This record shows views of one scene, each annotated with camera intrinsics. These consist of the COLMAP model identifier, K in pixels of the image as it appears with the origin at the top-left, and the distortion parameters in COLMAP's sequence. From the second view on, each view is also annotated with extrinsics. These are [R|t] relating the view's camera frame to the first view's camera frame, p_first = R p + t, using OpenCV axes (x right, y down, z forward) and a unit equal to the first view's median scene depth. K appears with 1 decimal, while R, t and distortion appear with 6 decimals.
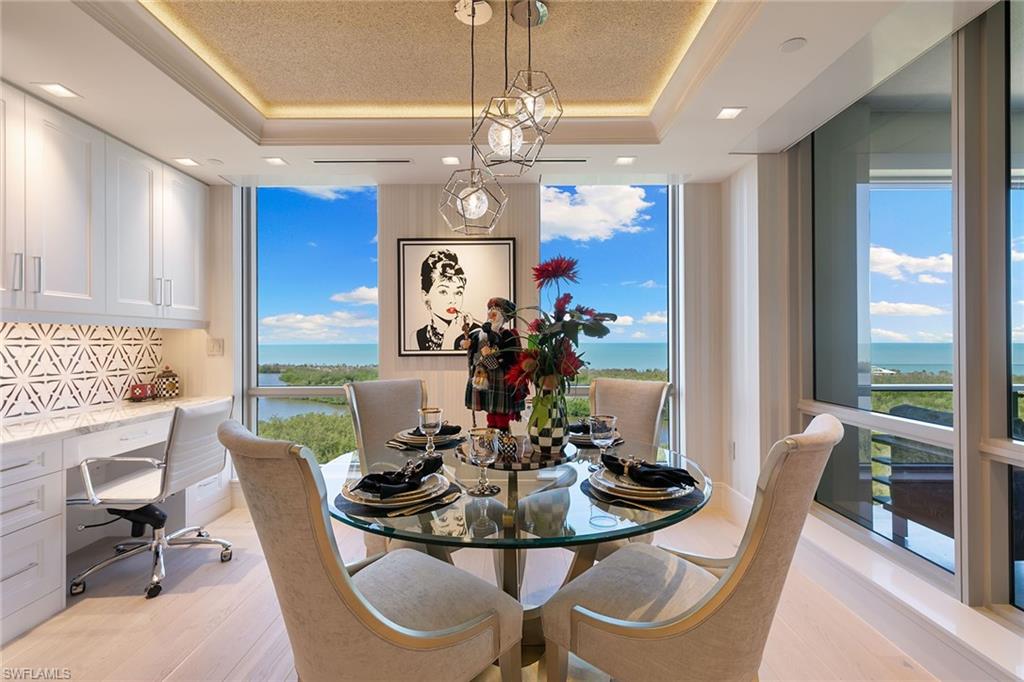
lens RADIAL K [[457.8, 0, 508.1], [0, 457.8, 338.9], [0, 0, 1]] dist [0.010041, -0.000254]
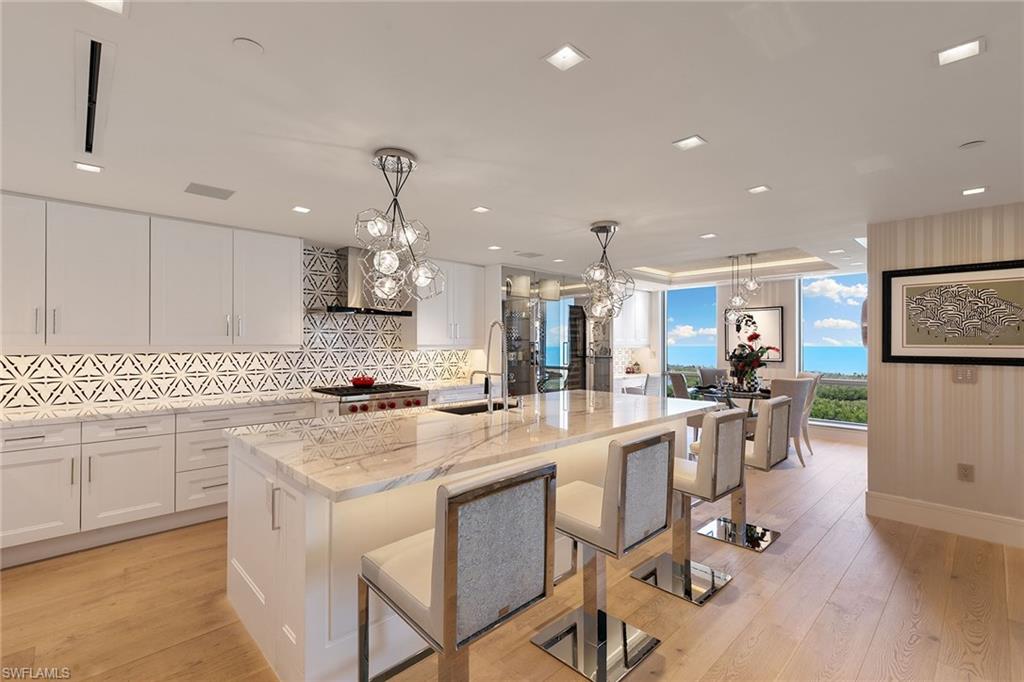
lens RADIAL K [[457.8, 0, 507.2], [0, 457.8, 341.2], [0, 0, 1]] dist [0.010041, -0.000254]
pose [[0.694456, 0.001556, -0.719533, 0.687241], [-0.000798, 0.999999, 0.001393, -0.063622], [0.719535, -0.000393, 0.694457, -1.450358]]
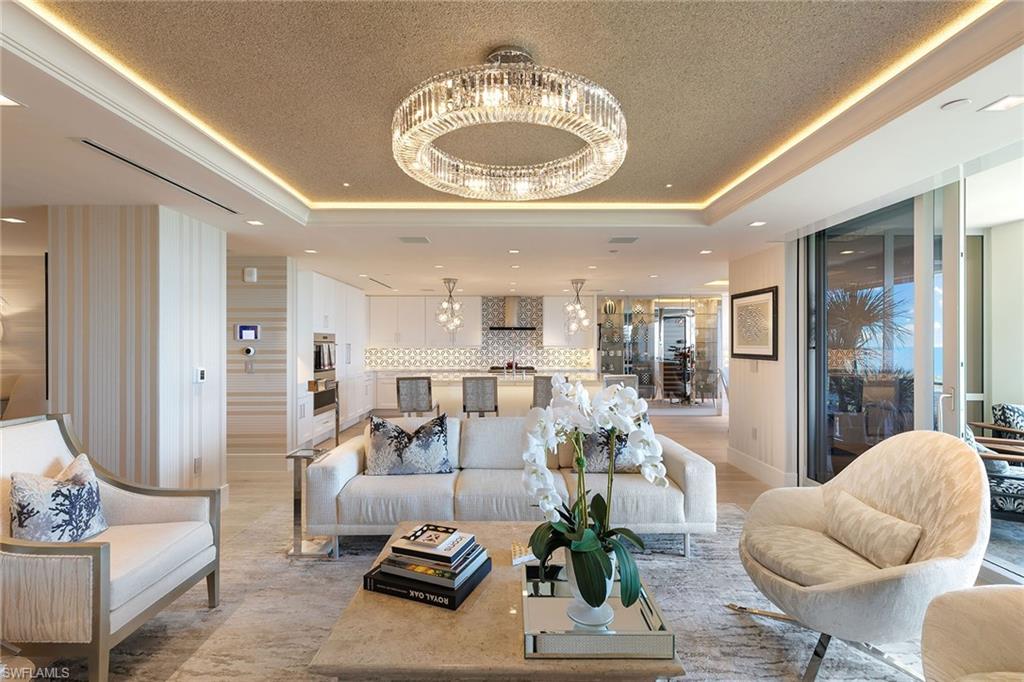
lens RADIAL K [[457.8, 0, 507.2], [0, 457.8, 342.6], [0, 0, 1]] dist [0.010041, -0.000254]
pose [[0.012633, 0.000763, -0.999920, 2.184242], [0.003387, 0.999994, 0.000806, -0.069328], [0.999914, -0.003397, 0.012630, -0.819067]]
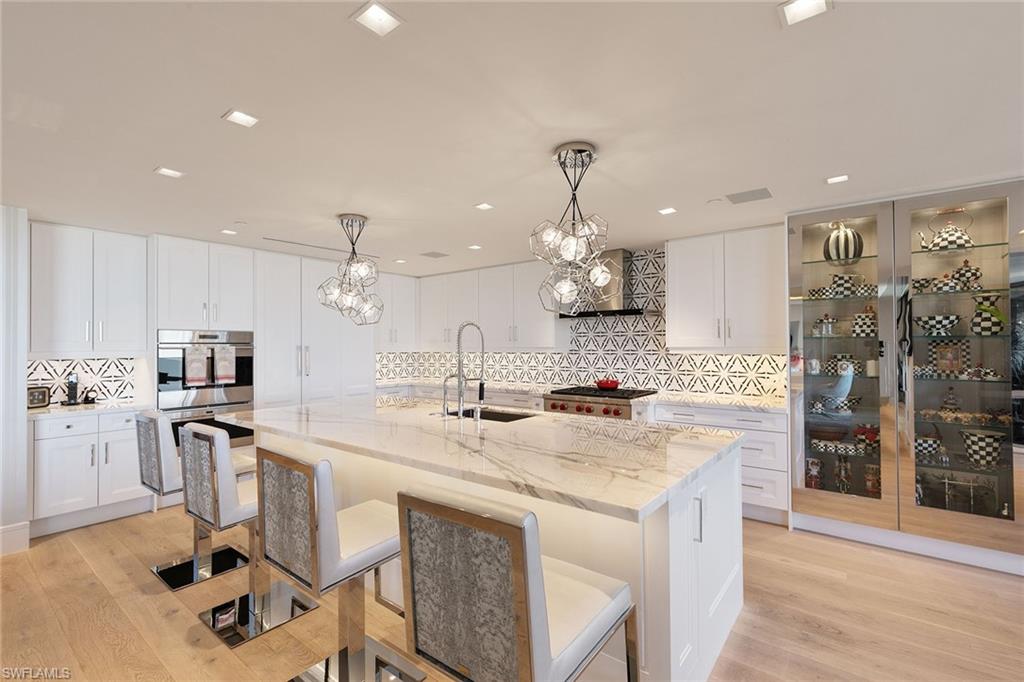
lens RADIAL K [[457.8, 0, 494.6], [0, 457.8, 343.7], [0, 0, 1]] dist [0.010041, -0.000254]
pose [[-0.630733, 0.003372, -0.775992, 0.637592], [0.012191, 0.999910, -0.005564, -0.054985], [0.775904, -0.012969, -0.630718, -0.085604]]
